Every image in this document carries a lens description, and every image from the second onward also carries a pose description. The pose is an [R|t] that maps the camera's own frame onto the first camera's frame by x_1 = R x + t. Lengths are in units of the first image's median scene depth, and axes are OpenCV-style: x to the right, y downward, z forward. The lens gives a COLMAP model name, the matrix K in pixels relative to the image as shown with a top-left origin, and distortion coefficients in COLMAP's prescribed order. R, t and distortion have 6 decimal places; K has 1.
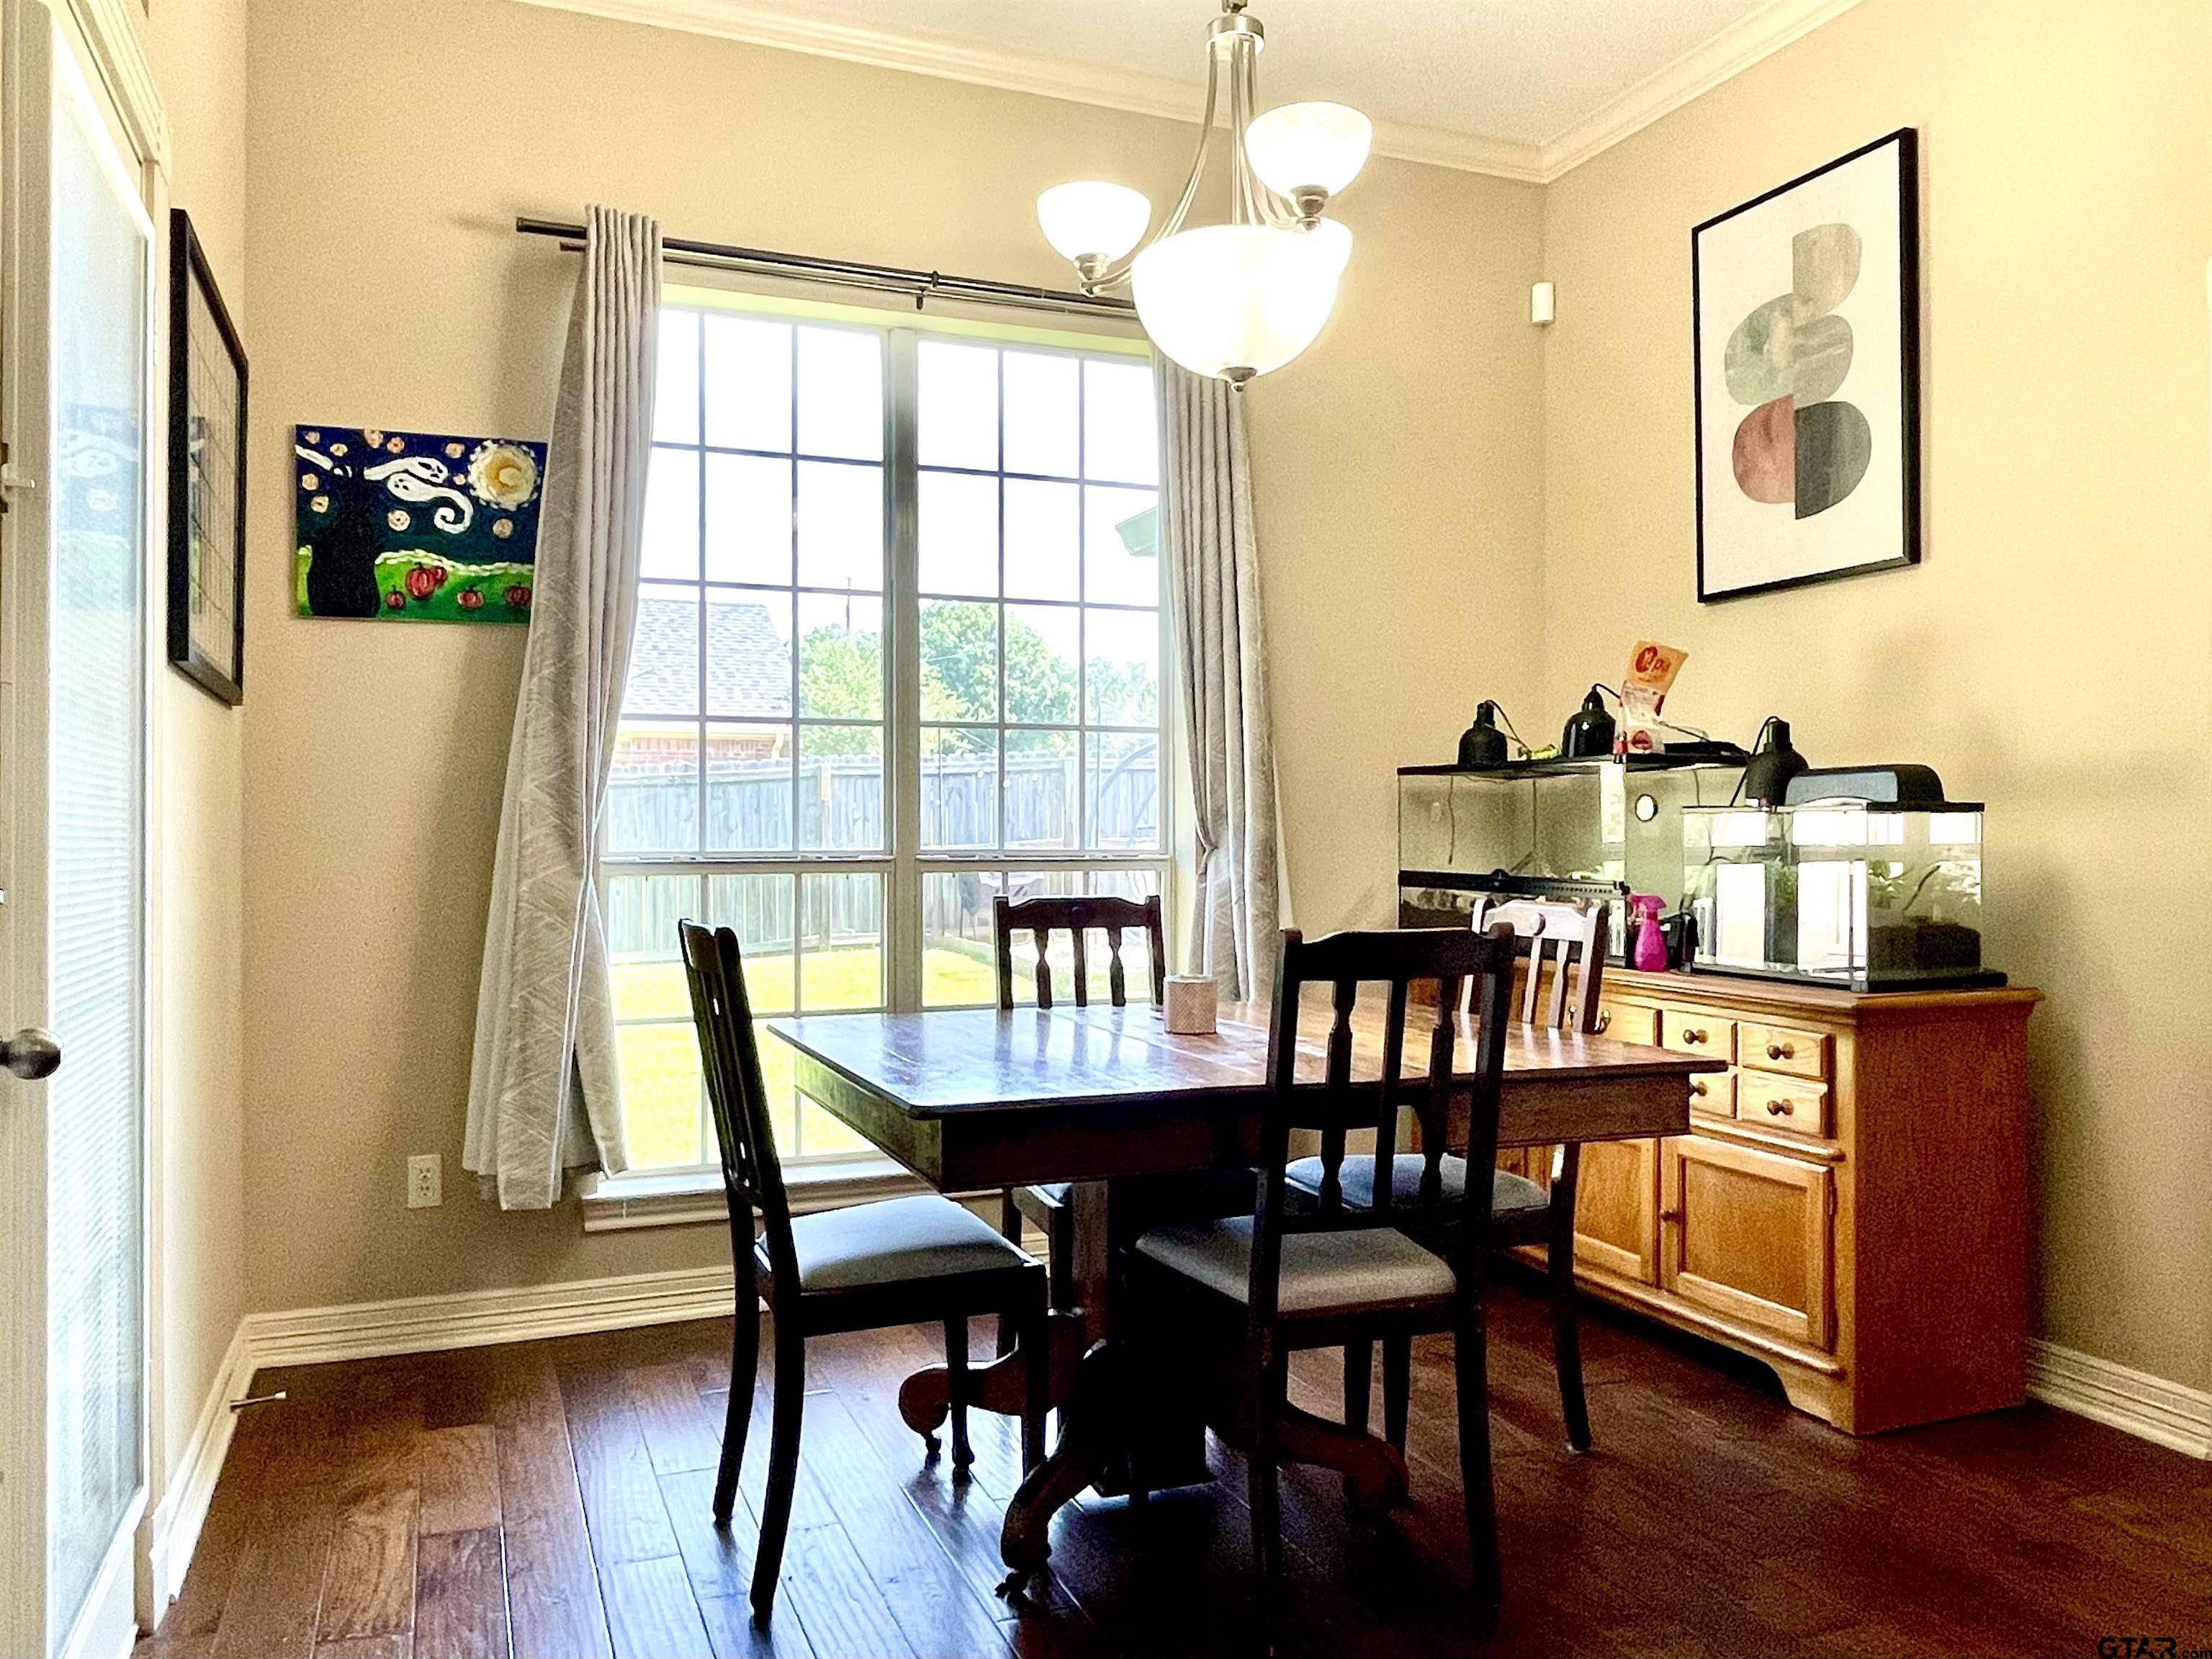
lens RADIAL K [[1659.9, 0, 1106.0], [0, 1659.9, 829.5], [0, 0, 1]] dist [-0.001385, -0.000631]
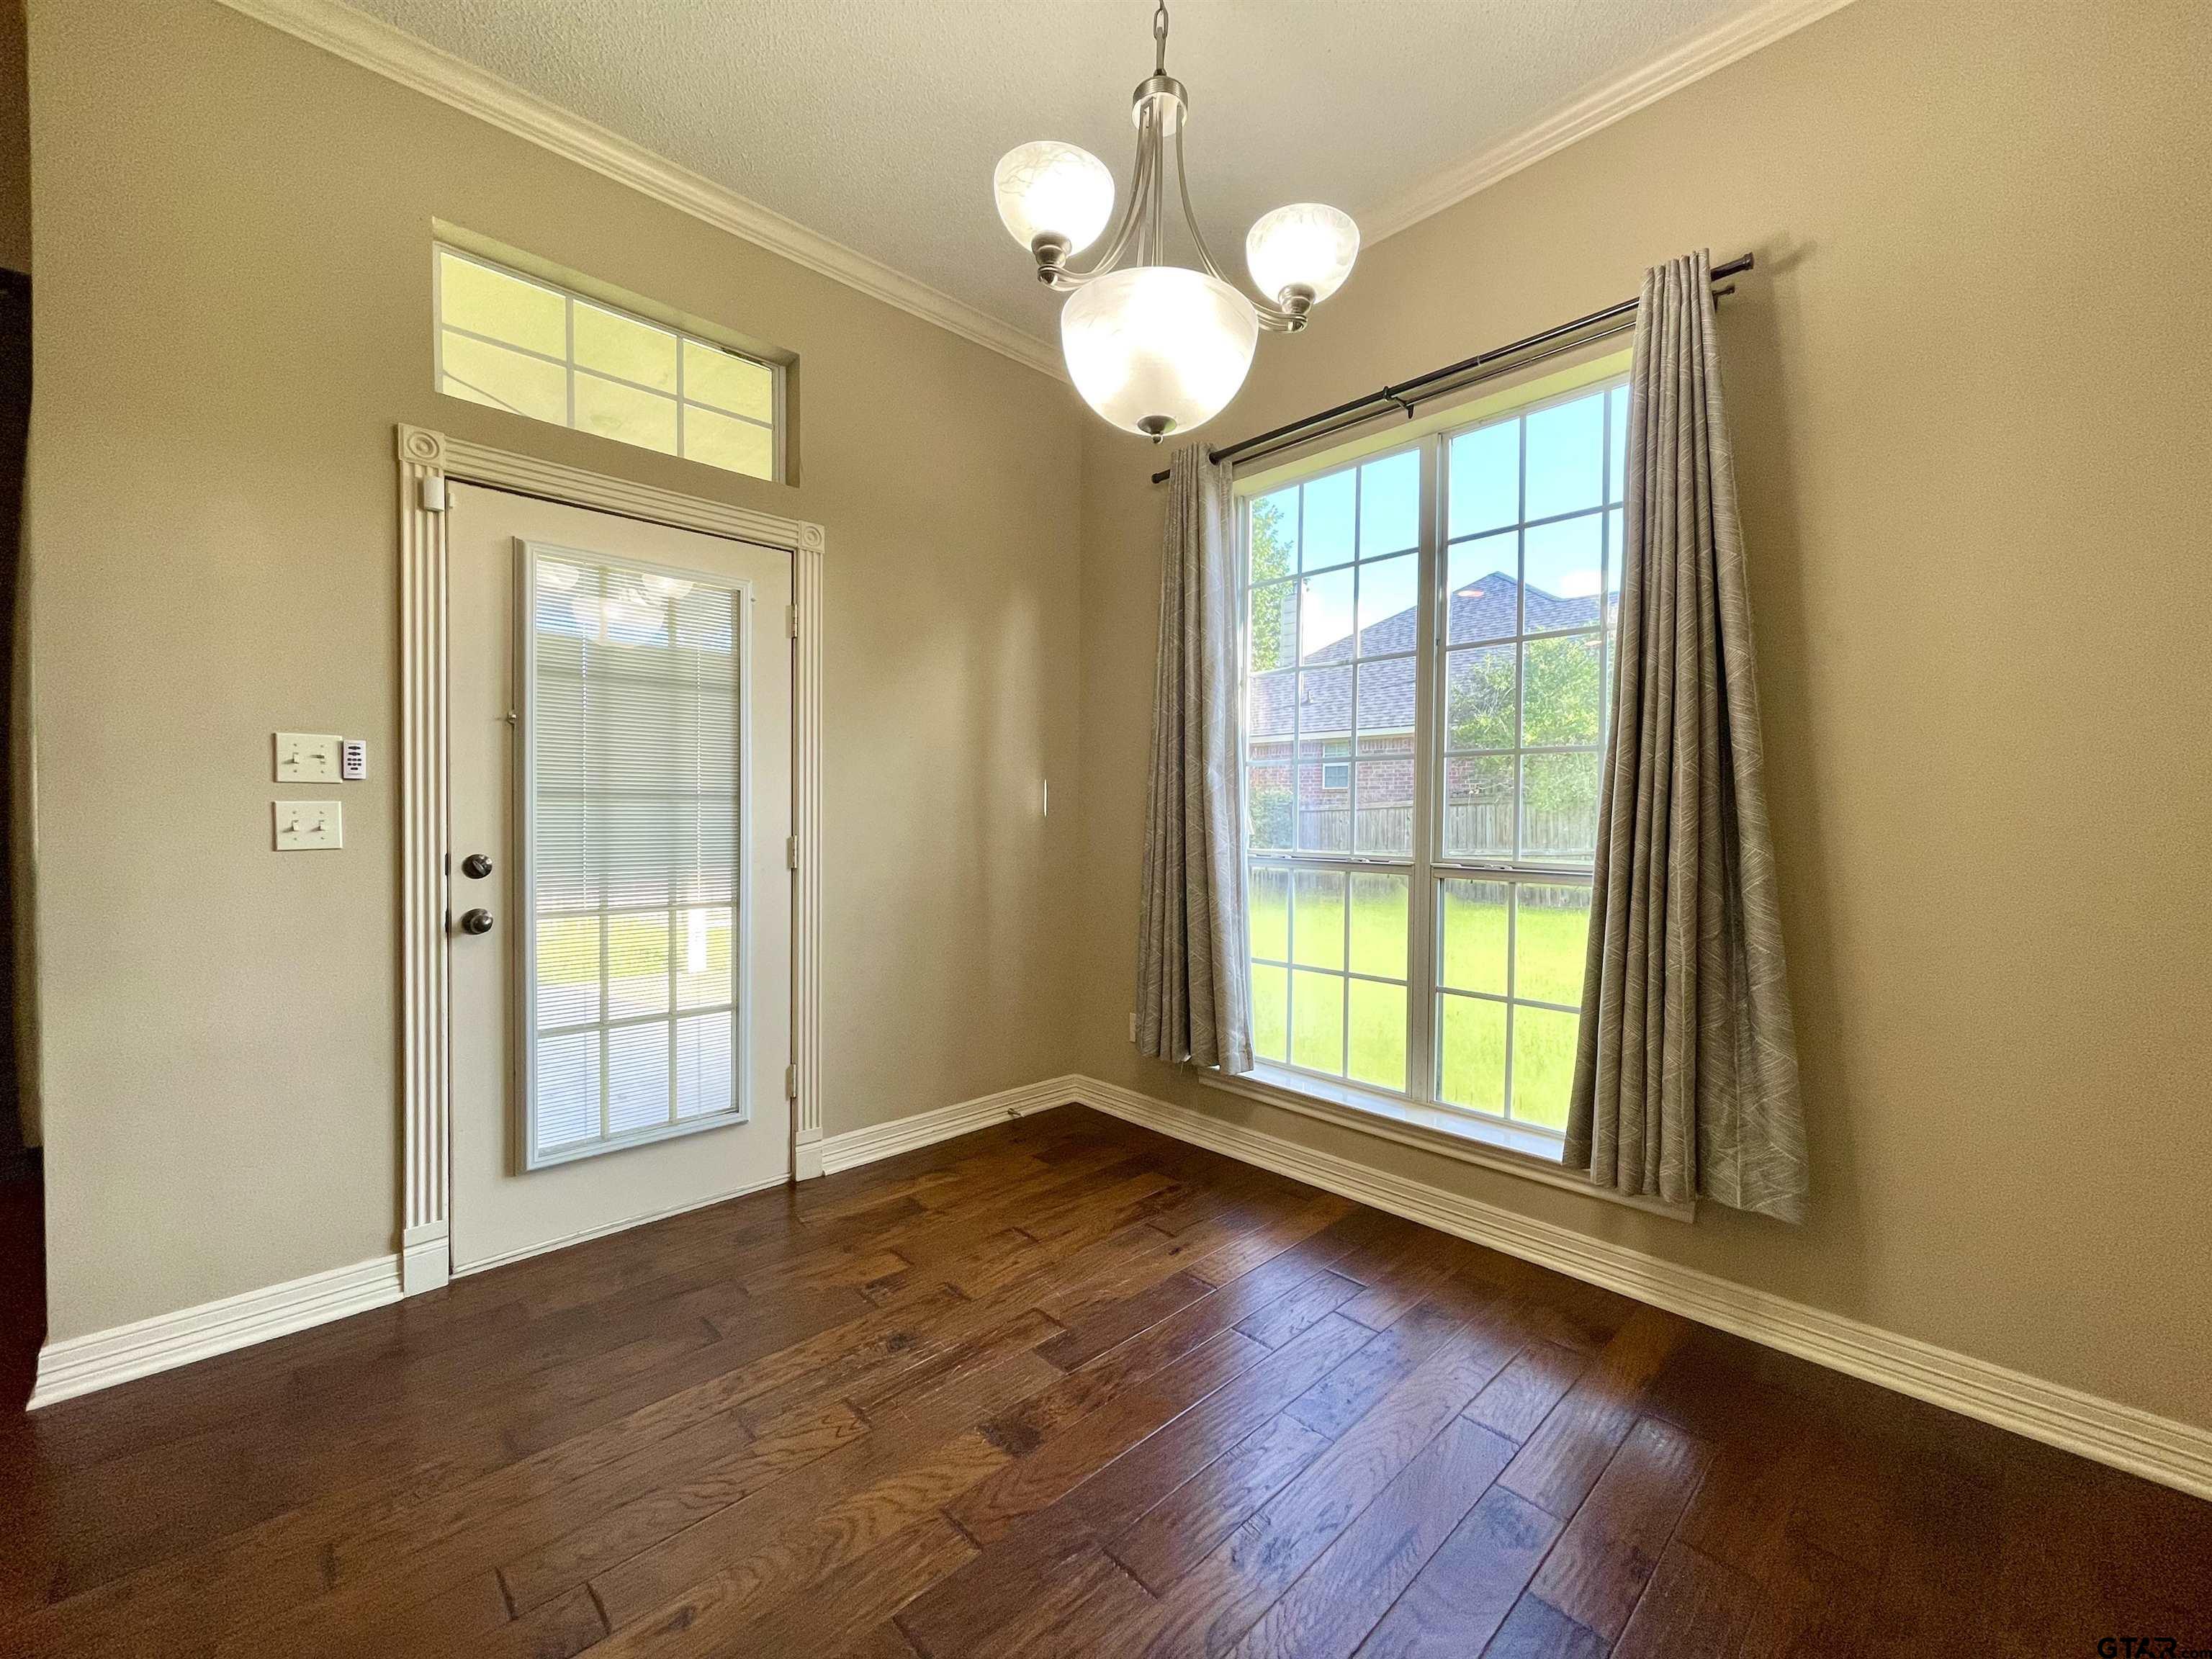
lens RADIAL K [[889.8, 0, 1106.0], [0, 889.8, 829.5], [0, 0, 1]] dist [-0.000129, -0.000009]
pose [[0.376145, 0.005566, -0.926544, 0.497003], [-0.011692, 0.999931, 0.001260, -0.005235], [0.926487, 0.010359, 0.376184, 0.643397]]
